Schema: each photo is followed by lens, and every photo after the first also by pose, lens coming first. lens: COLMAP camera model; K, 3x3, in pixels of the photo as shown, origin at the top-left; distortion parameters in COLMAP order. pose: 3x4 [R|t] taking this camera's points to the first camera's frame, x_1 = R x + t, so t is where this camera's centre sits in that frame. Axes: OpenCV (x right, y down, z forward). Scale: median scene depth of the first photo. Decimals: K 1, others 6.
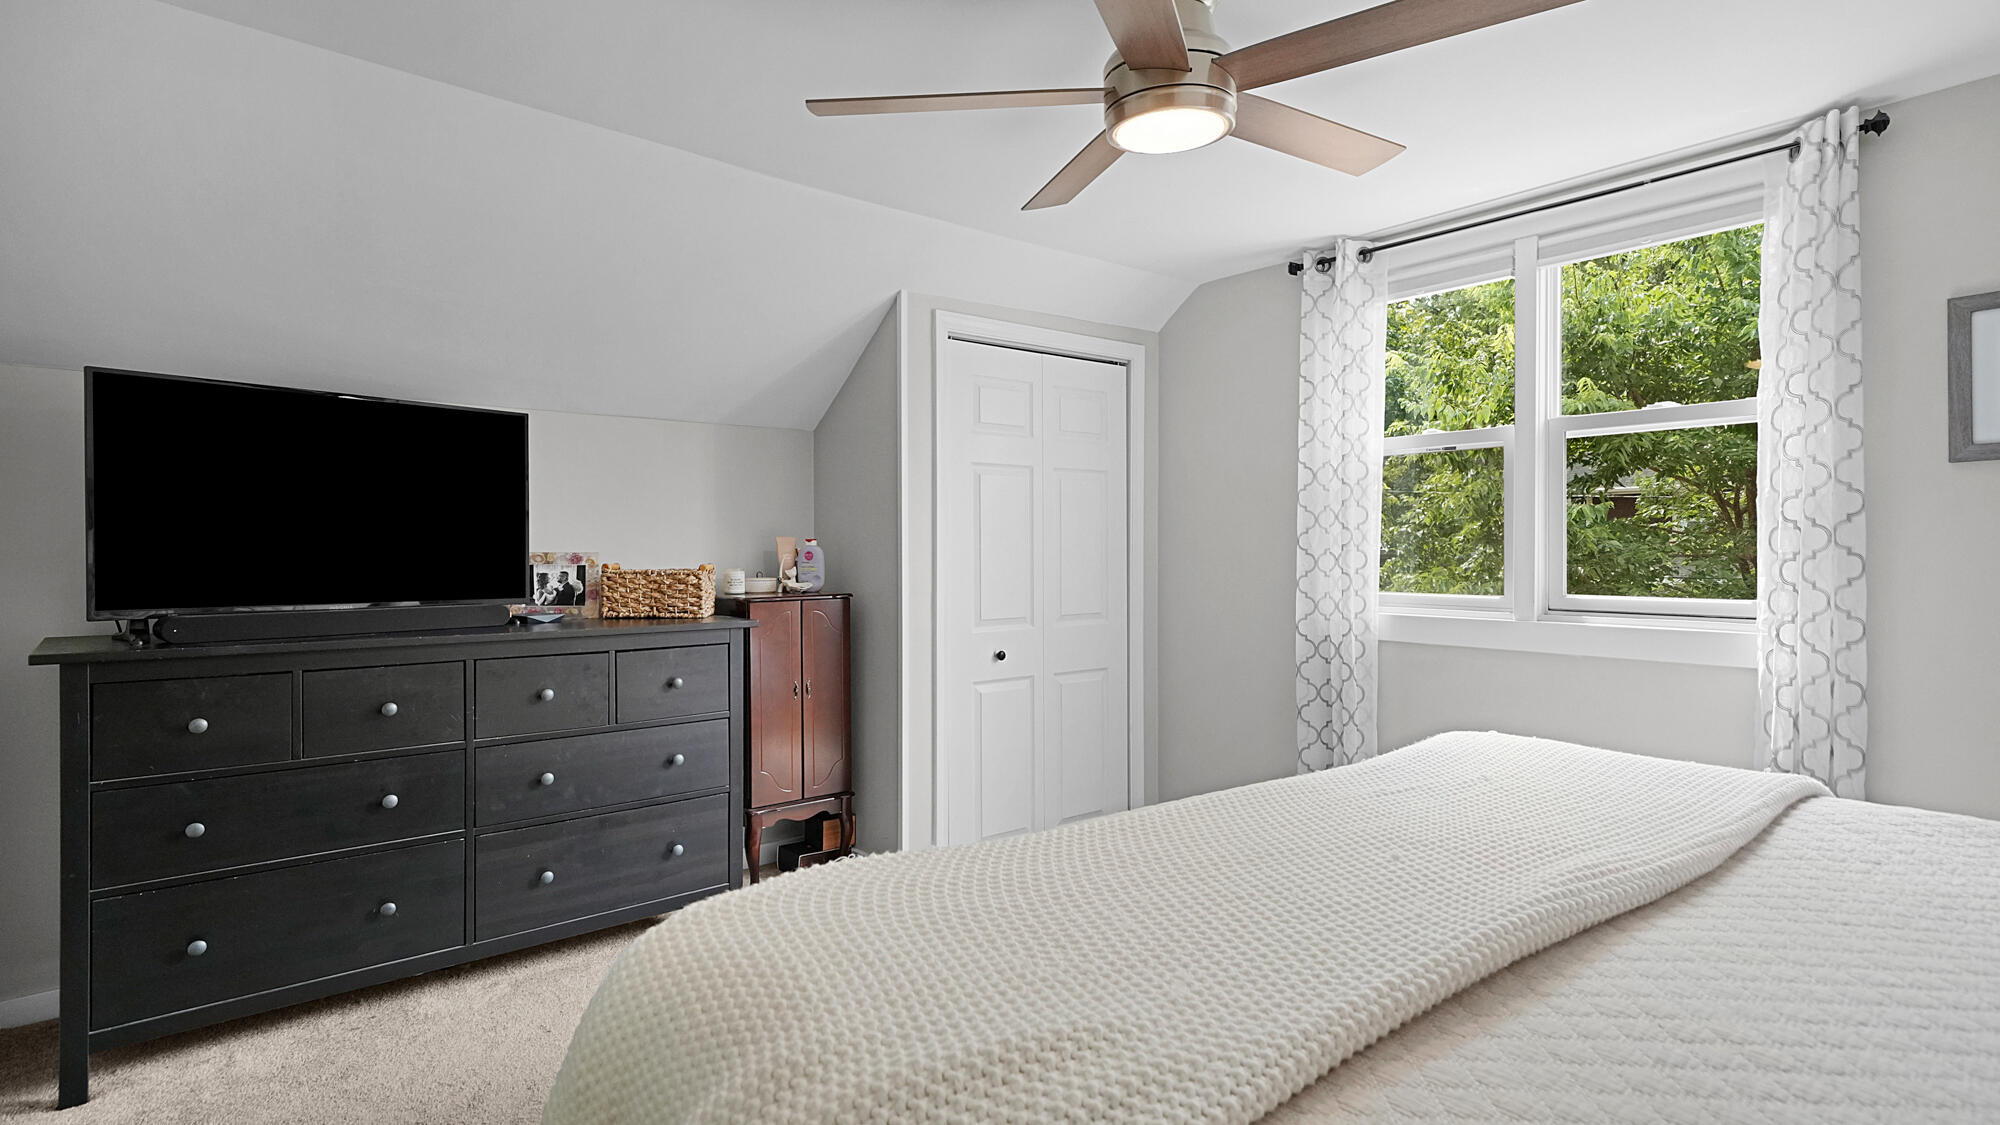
lens RADIAL K [[961.6, 0, 994.2], [0, 961.6, 557.1], [0, 0, 1]] dist [0.000248, 0.000437]
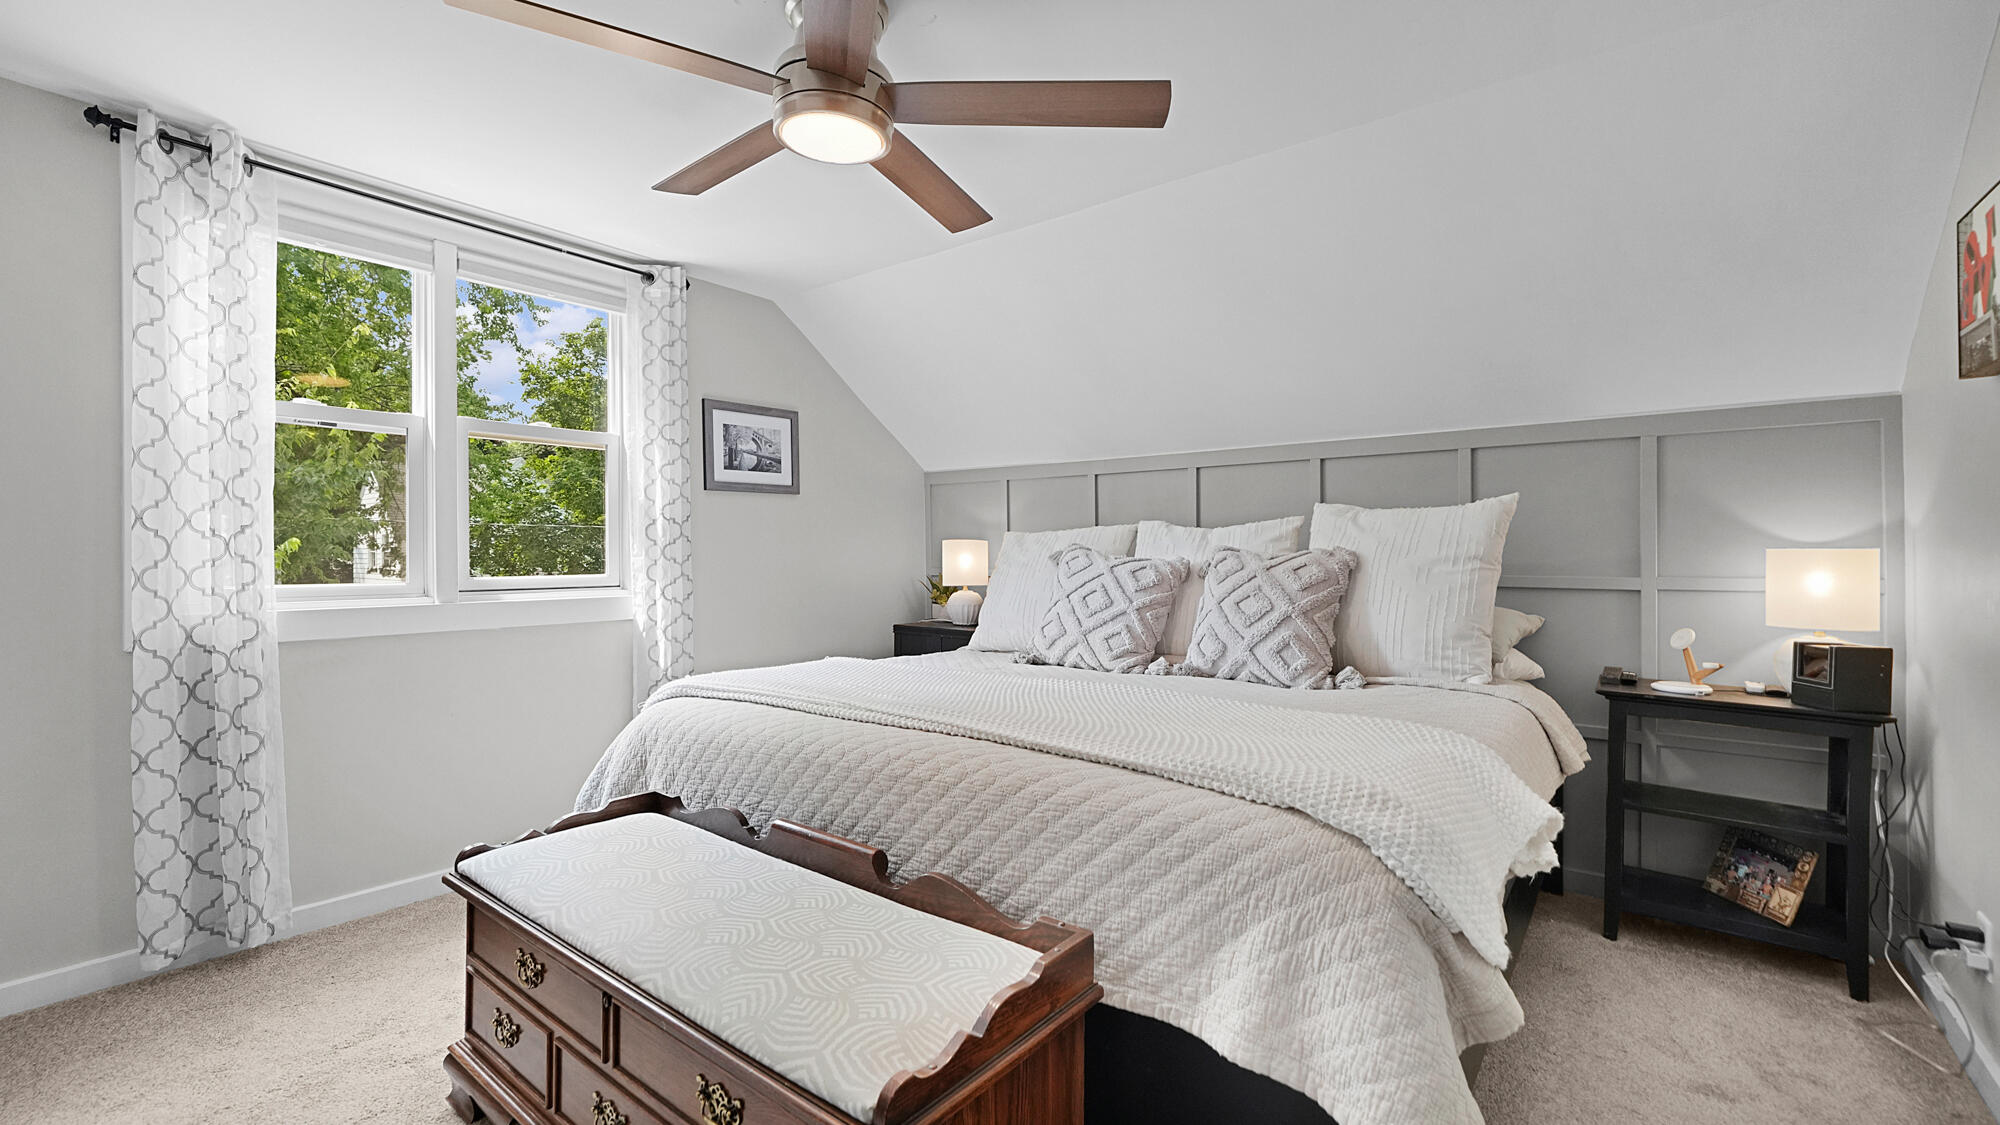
lens RADIAL K [[833.7, 0, 1001.3], [0, 833.7, 556.0], [0, 0, 1]] dist [0.000256, 0.000054]
pose [[-0.203101, -0.000437, 0.979158, -0.505074], [0.004297, 0.999990, 0.001337, 0.016245], [-0.979148, 0.004479, -0.203098, 0.631508]]
